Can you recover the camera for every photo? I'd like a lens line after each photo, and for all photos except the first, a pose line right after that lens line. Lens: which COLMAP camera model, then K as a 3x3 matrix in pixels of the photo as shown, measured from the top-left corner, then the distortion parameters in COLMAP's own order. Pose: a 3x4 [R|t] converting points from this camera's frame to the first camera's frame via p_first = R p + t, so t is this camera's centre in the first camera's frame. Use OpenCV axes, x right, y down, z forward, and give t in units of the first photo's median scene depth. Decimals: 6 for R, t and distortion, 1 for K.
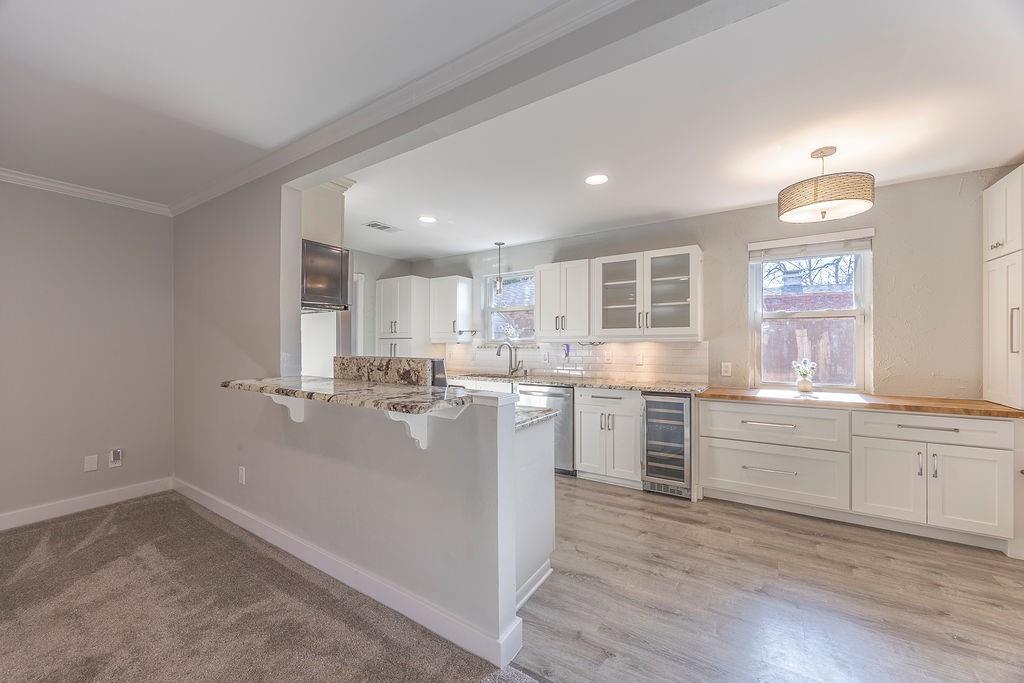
lens RADIAL K [[395.8, 0, 516.3], [0, 395.8, 341.8], [0, 0, 1]] dist [-0.000558, -0.000173]
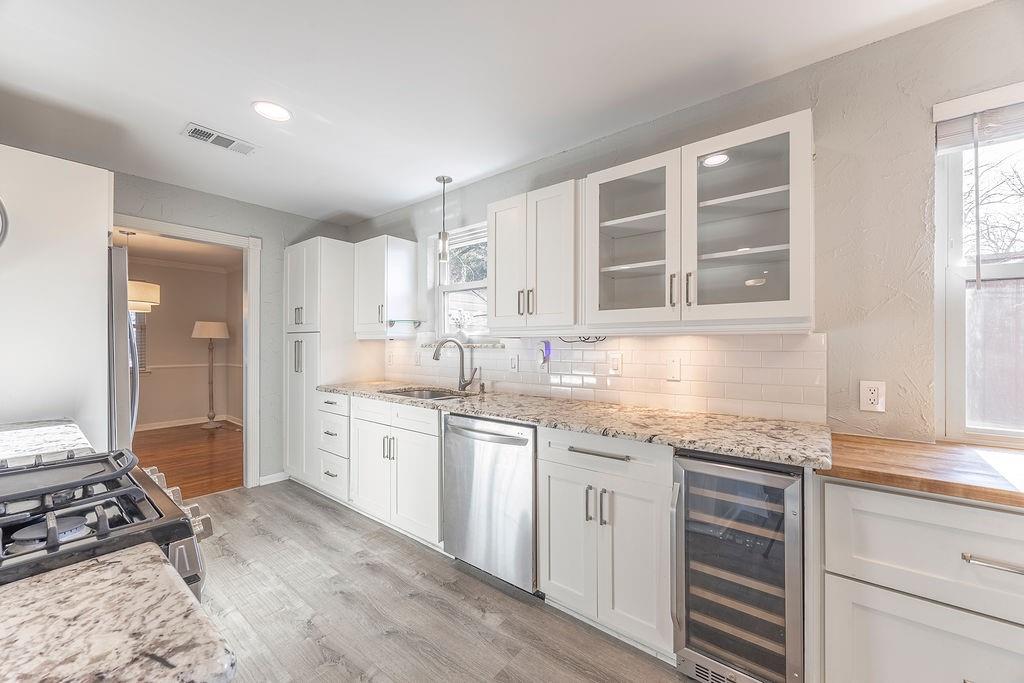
lens RADIAL K [[395.8, 0, 518.3], [0, 395.8, 339.7], [0, 0, 1]] dist [-0.000558, -0.000173]
pose [[0.994969, 0.000291, -0.100185, 0.163081], [-0.000569, 0.999996, -0.002752, 0.006901], [0.100184, 0.002795, 0.994965, 0.472912]]
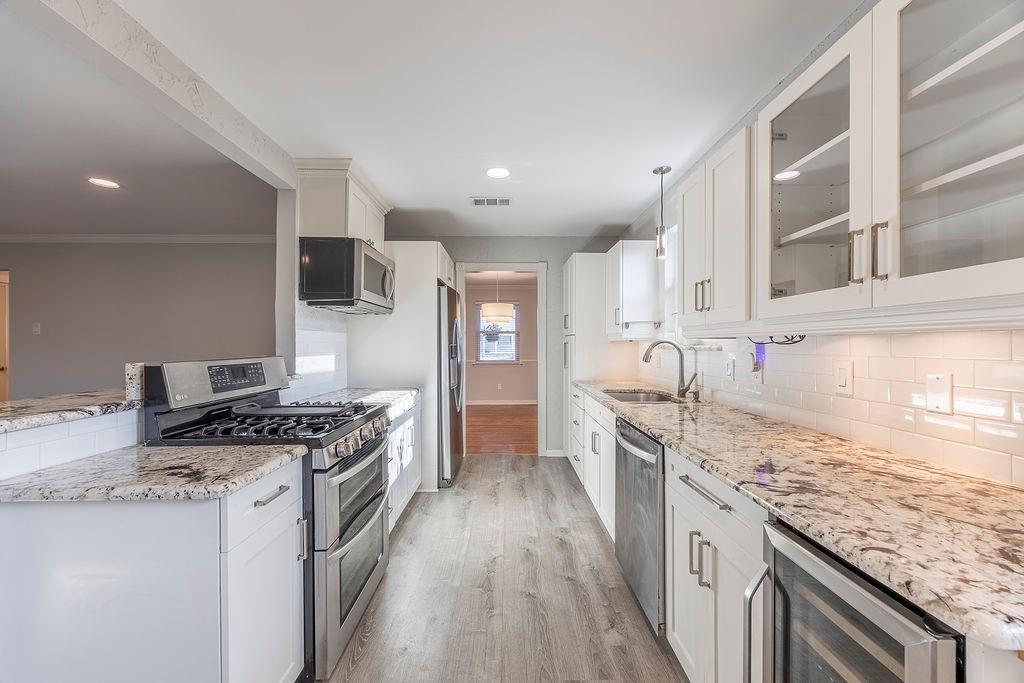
lens RADIAL K [[395.8, 0, 511.3], [0, 395.8, 339.7], [0, 0, 1]] dist [-0.000558, -0.000173]
pose [[0.547219, -0.009264, -0.836938, 0.386936], [0.007729, 0.999952, -0.006015, 0.004900], [0.836953, -0.003177, 0.547265, 0.594146]]
